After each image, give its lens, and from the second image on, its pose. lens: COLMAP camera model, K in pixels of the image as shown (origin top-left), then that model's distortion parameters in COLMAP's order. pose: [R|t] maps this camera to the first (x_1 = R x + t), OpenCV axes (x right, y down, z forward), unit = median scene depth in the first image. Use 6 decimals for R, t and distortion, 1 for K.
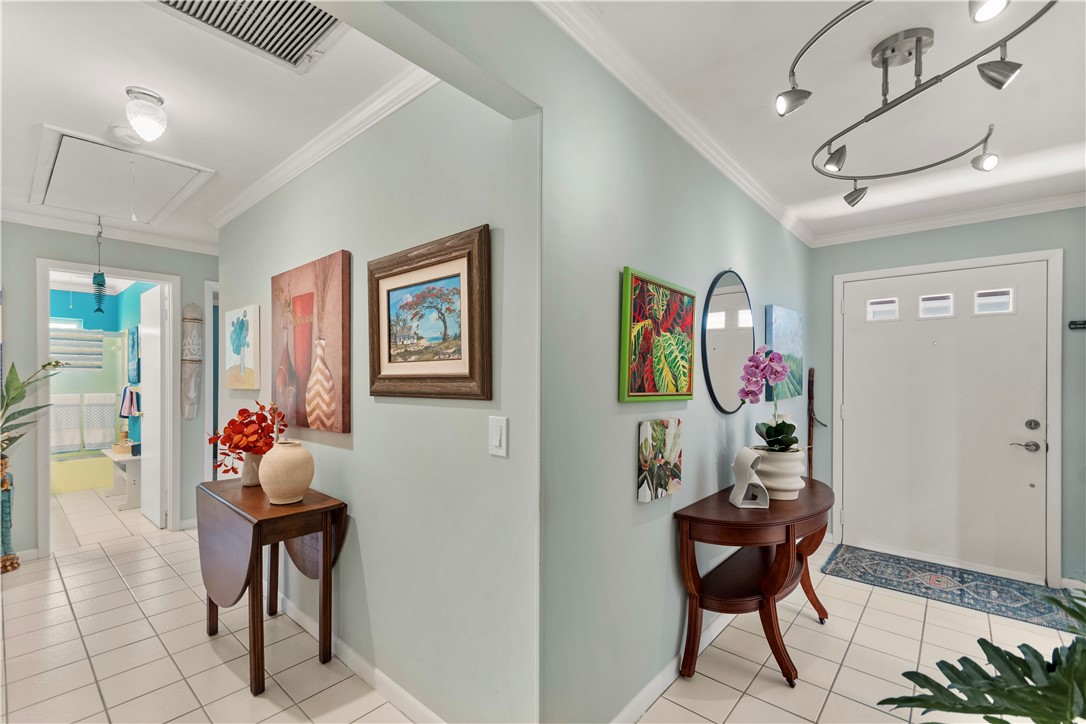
lens RADIAL K [[479.5, 0, 520.4], [0, 479.5, 375.6], [0, 0, 1]] dist [0.001761, -0.000431]
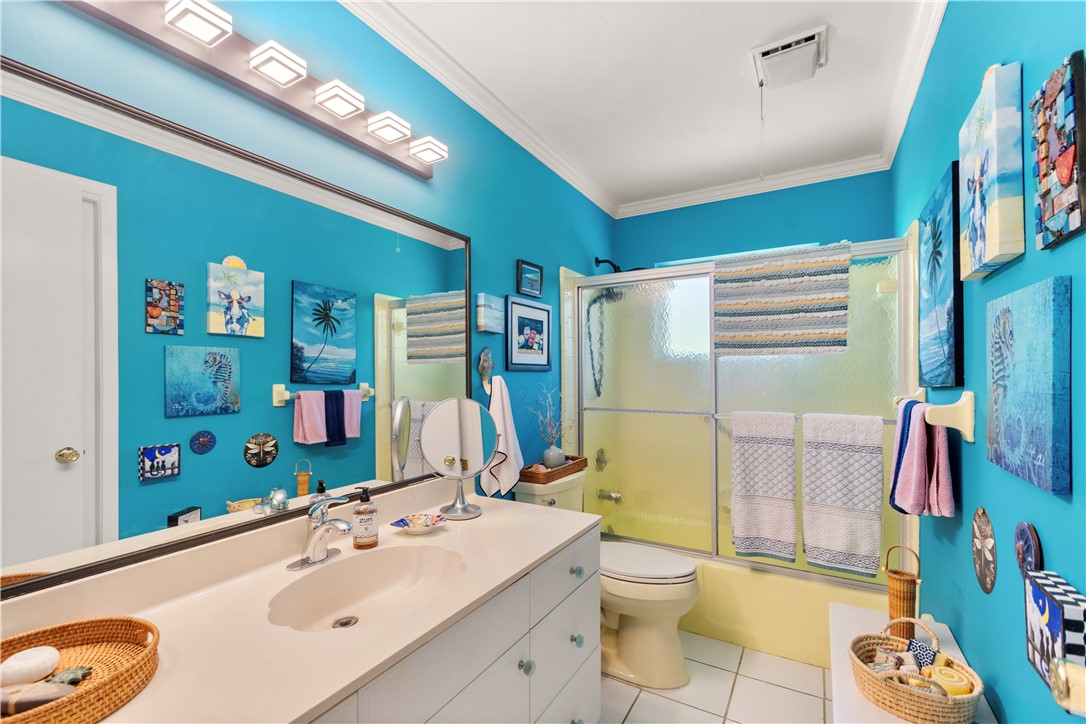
lens RADIAL K [[479.5, 0, 520.4], [0, 479.5, 375.6], [0, 0, 1]] dist [0.001761, -0.000431]
pose [[0.182410, 0.000555, -0.983222, -0.580637], [0.005665, 0.999983, 0.001616, 0.006132], [0.983206, -0.005865, 0.182404, 0.717153]]
